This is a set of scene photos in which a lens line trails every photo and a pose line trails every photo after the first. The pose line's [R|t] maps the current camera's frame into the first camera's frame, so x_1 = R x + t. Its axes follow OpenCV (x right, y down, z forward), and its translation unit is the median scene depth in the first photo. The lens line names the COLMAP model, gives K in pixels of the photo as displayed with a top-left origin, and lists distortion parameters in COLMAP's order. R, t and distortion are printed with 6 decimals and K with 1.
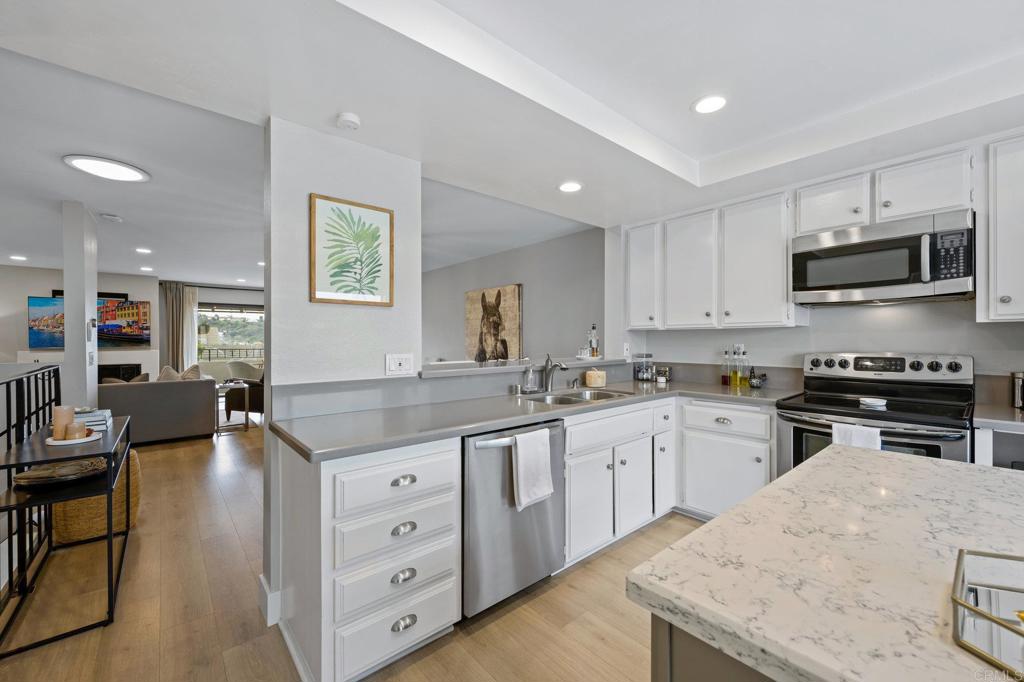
lens RADIAL K [[408.0, 0, 507.4], [0, 408.0, 339.7], [0, 0, 1]] dist [0.000334, 0.000355]
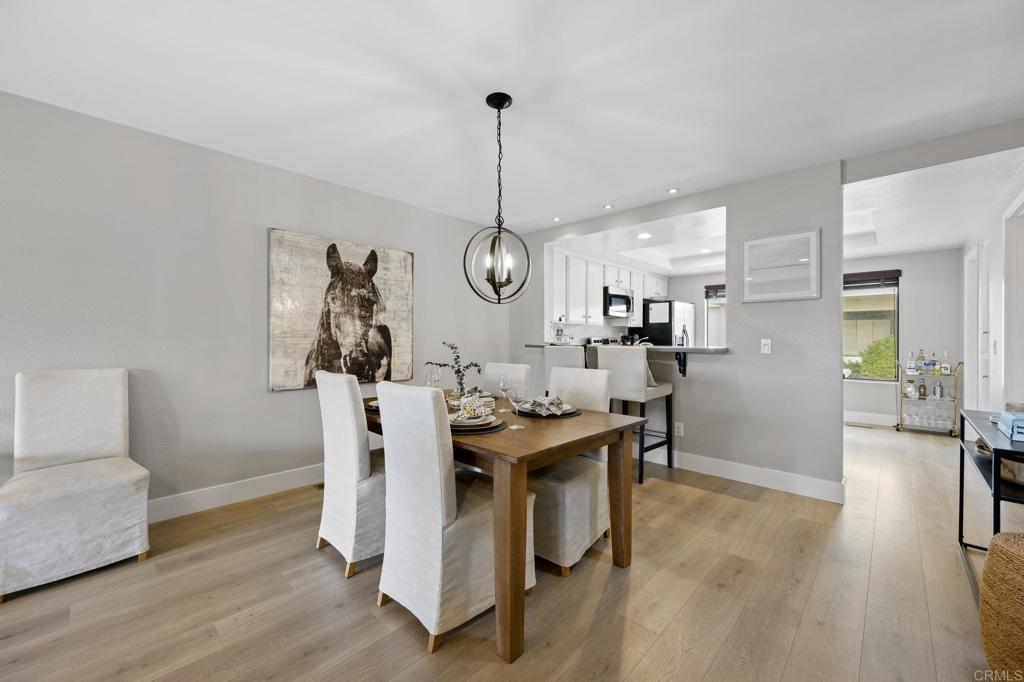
lens RADIAL K [[408.0, 0, 507.4], [0, 408.0, 339.7], [0, 0, 1]] dist [0.000334, 0.000355]
pose [[-0.110911, -0.004026, 0.993822, -1.234226], [-0.004933, 0.999982, 0.003500, 0.034750], [-0.993818, -0.004514, -0.110929, 1.506502]]
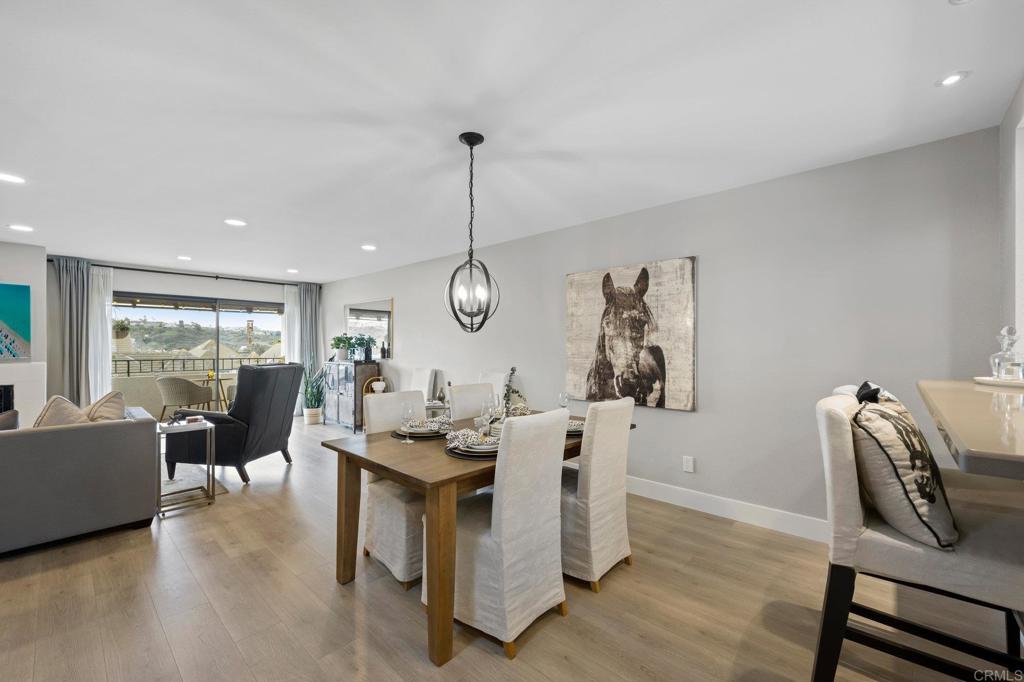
lens RADIAL K [[419.9, 0, 508.3], [0, 419.9, 347.4], [0, 0, 1]] dist [-0.003083, -0.000146]
pose [[0.992875, -0.000271, 0.119160, -0.539989], [0.000070, 0.999999, 0.001688, 0.000487], [-0.119160, -0.001668, 0.992874, 0.665911]]
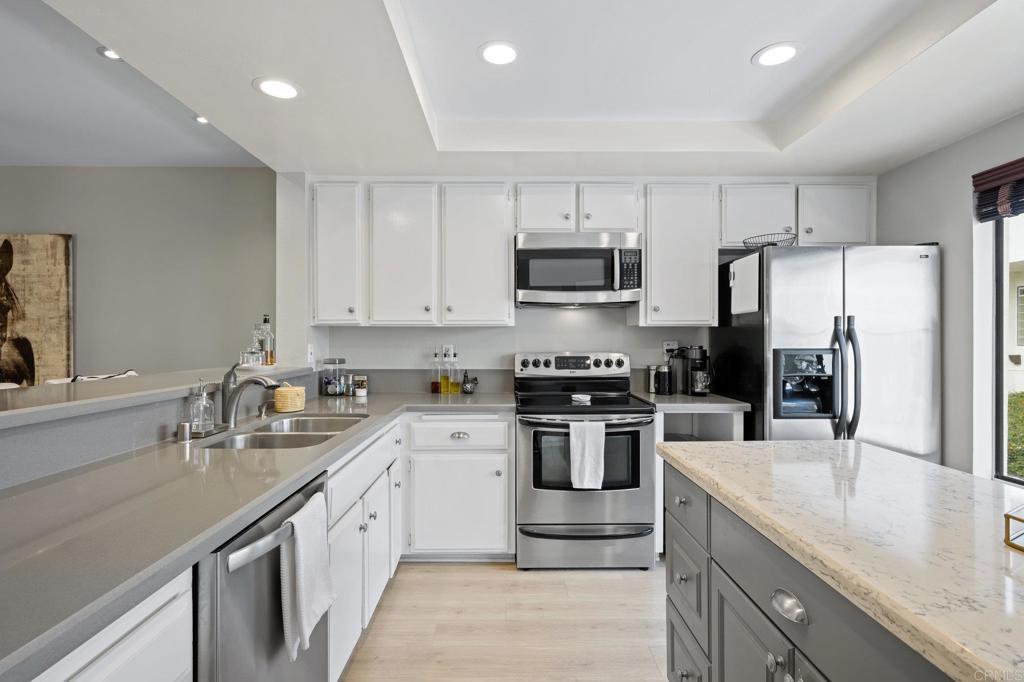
lens RADIAL K [[503.3, 0, 508.8], [0, 503.3, 343.0], [0, 0, 1]] dist [-0.000725, 0.000270]
pose [[0.639189, -0.002289, 0.769046, -0.179937], [-0.003090, 0.999980, 0.005545, 0.000565], [-0.769043, -0.005920, 0.639169, 0.220072]]
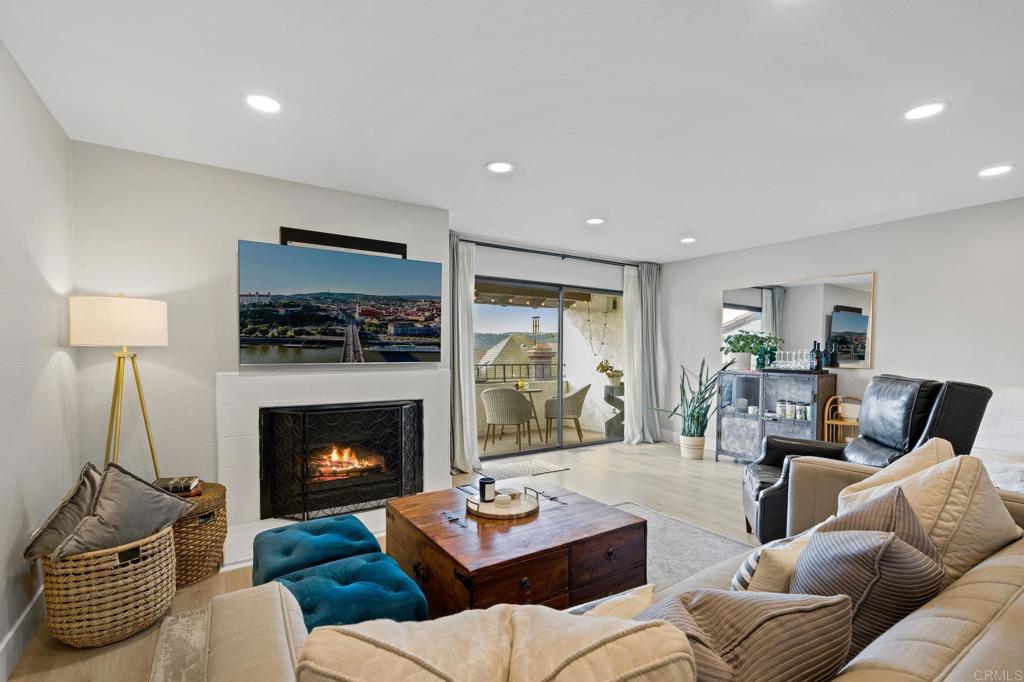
lens RADIAL K [[460.7, 0, 507.9], [0, 460.7, 361.7], [0, 0, 1]] dist [0.000137, -0.000007]
pose [[0.992886, 0.009185, -0.118713, -1.773798], [-0.006117, 0.999639, 0.026180, 0.004721], [0.118911, -0.025267, 0.992583, 1.192963]]
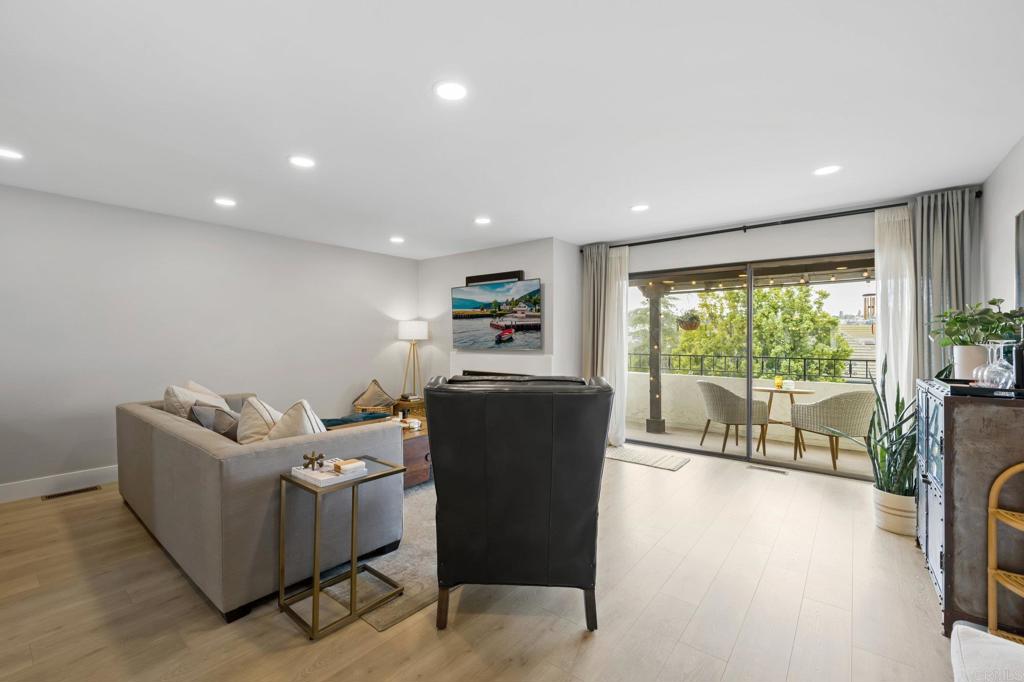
lens RADIAL K [[432.4, 0, 509.9], [0, 432.4, 336.6], [0, 0, 1]] dist [-0.002025, -0.000208]
pose [[0.189244, -0.006207, -0.981911, -0.553118], [-0.002263, 0.999975, -0.006758, 0.002005], [0.981928, 0.003501, 0.189225, 1.987406]]
